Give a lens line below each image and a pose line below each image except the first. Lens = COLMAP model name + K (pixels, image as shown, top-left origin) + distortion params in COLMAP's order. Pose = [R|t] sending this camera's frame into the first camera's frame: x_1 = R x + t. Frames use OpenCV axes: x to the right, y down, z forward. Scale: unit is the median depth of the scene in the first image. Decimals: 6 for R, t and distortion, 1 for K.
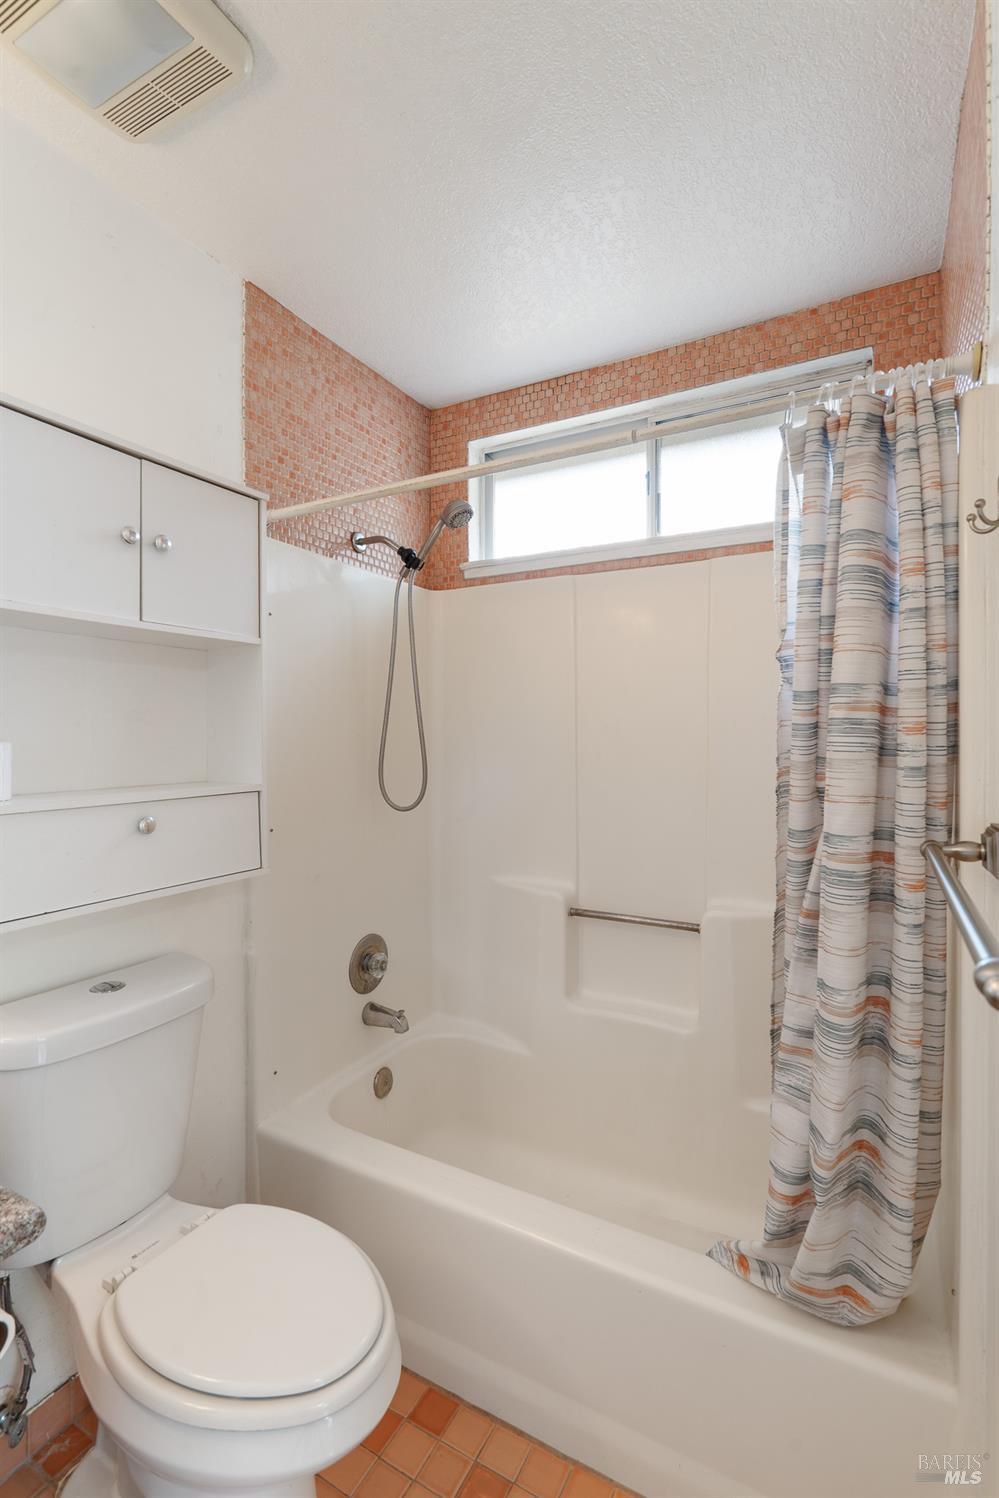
lens RADIAL K [[692.6, 0, 529.3], [0, 692.6, 732.8], [0, 0, 1]] dist [-0.004942, 0.001325]
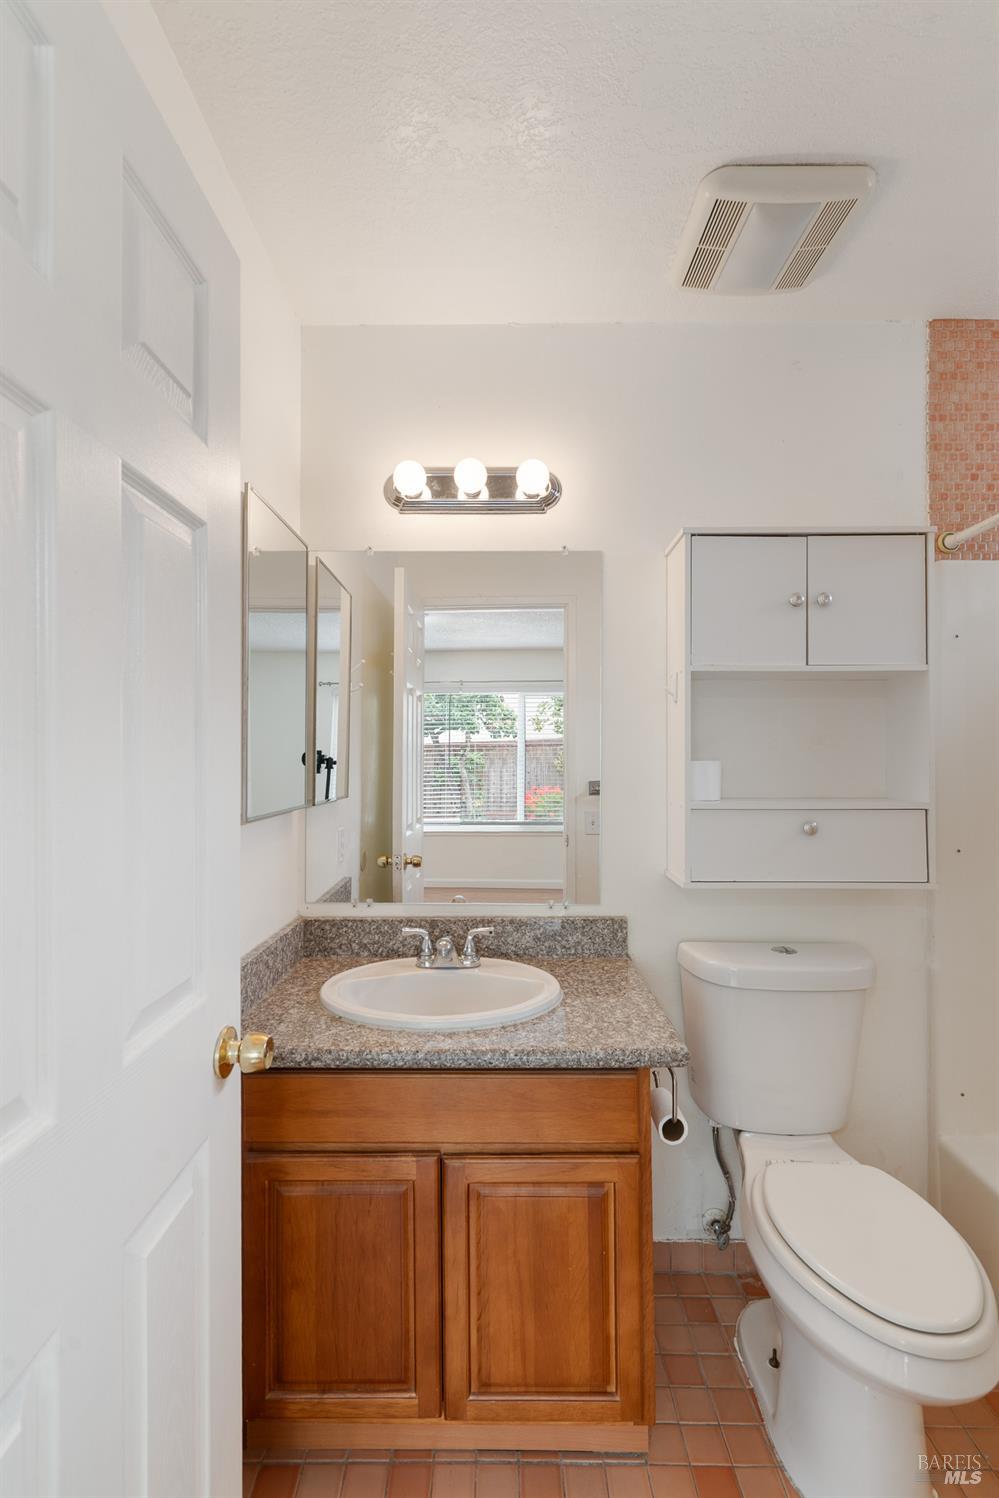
lens RADIAL K [[692.6, 0, 515.2], [0, 692.6, 739.8], [0, 0, 1]] dist [-0.004942, 0.001325]
pose [[0.492320, -0.018734, -0.870213, 0.267891], [0.001183, 0.999782, -0.020854, -0.000681], [0.870413, 0.009237, 0.492235, -0.079906]]
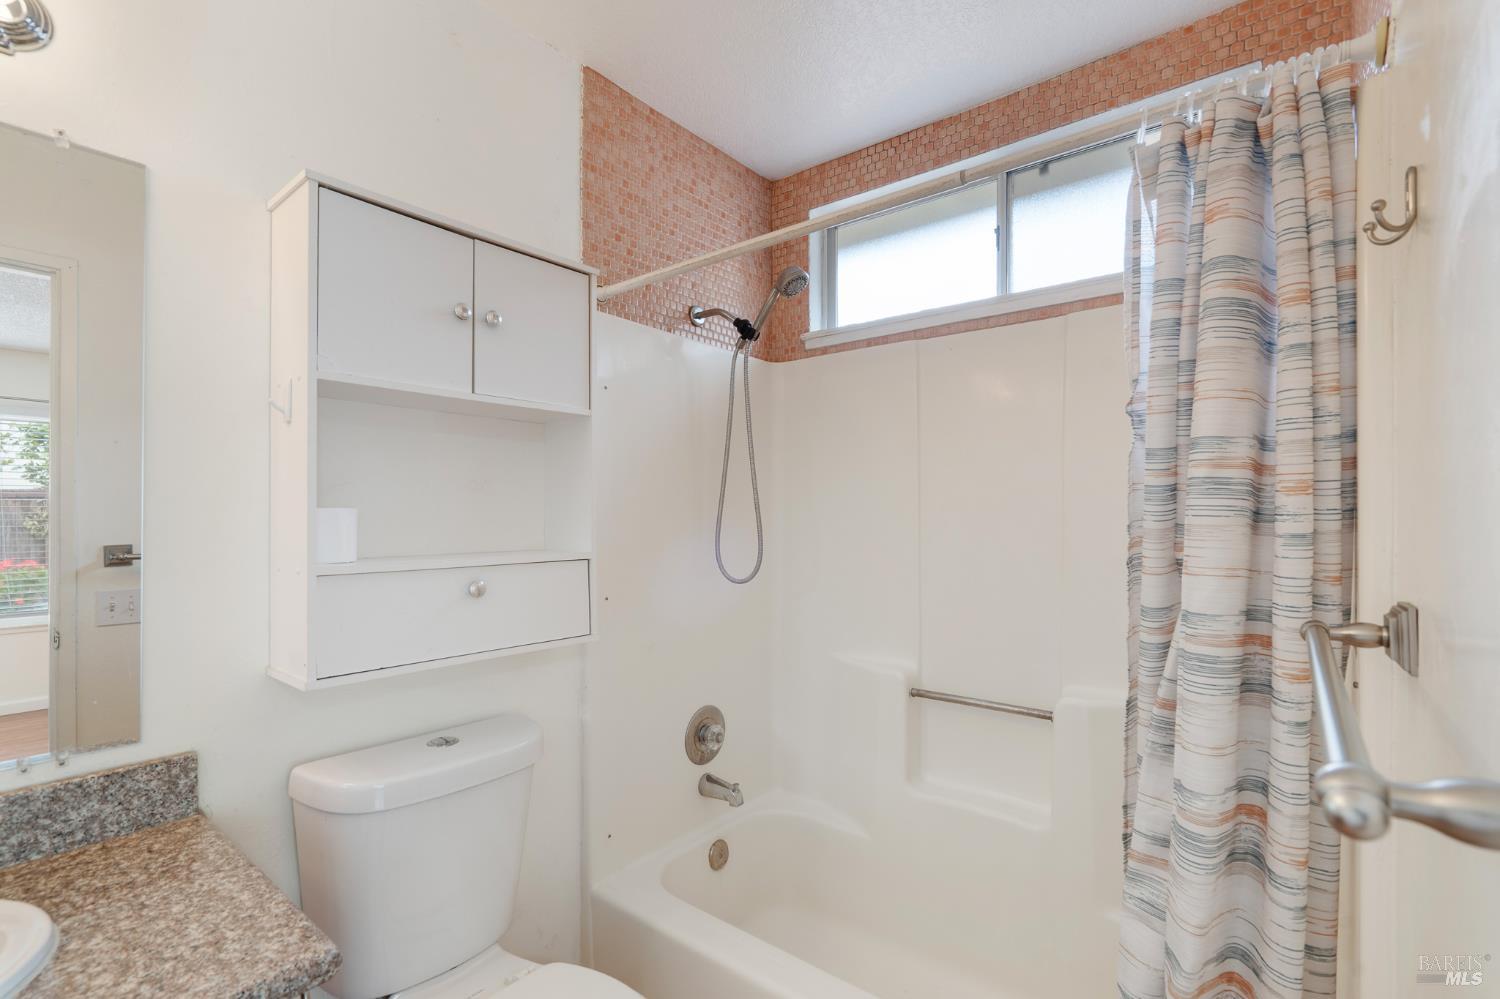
lens RADIAL K [[693.5, 0, 762.9], [0, 693.5, 510.3], [0, 0, 1]] dist [-0.004942, 0.001325]
pose [[0.983624, -0.001705, -0.180223, 0.057472], [0.001552, 0.999998, -0.000992, 0.016404], [0.180224, 0.000696, 0.983625, 0.047795]]
